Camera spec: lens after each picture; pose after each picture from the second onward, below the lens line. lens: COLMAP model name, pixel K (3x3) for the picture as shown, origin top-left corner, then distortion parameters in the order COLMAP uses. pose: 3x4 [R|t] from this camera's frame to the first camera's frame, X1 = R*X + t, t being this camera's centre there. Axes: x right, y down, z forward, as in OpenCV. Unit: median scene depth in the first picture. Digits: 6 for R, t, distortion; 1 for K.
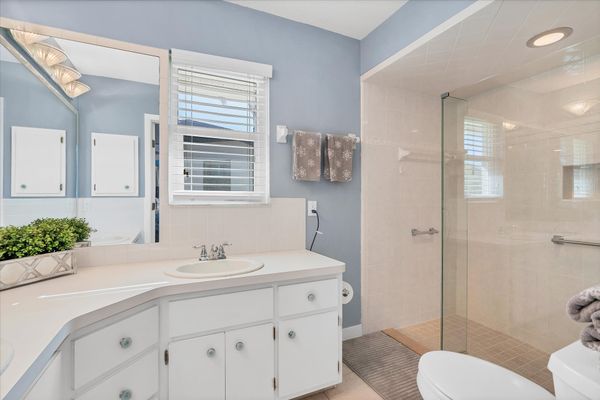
lens RADIAL K [[281.4, 0, 300.0], [0, 281.4, 200.0], [0, 0, 1]] dist [-0.001635, 0.000056]
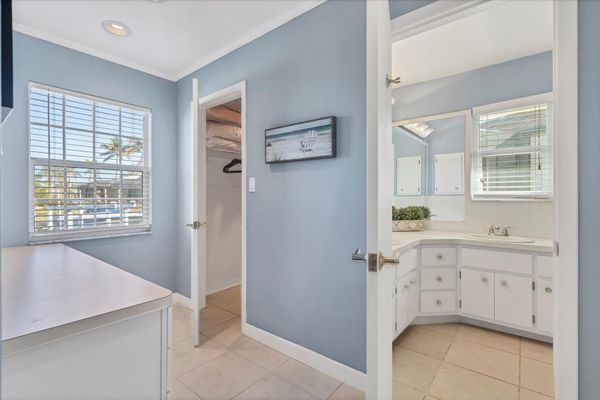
lens RADIAL K [[280.6, 0, 295.9], [0, 280.6, 200.4], [0, 0, 1]] dist [-0.002079, -0.000242]
pose [[0.437262, 0.015072, -0.899208, 0.570081], [-0.003880, 0.999882, 0.014872, -0.003223], [0.899326, -0.003014, 0.437269, -0.663990]]
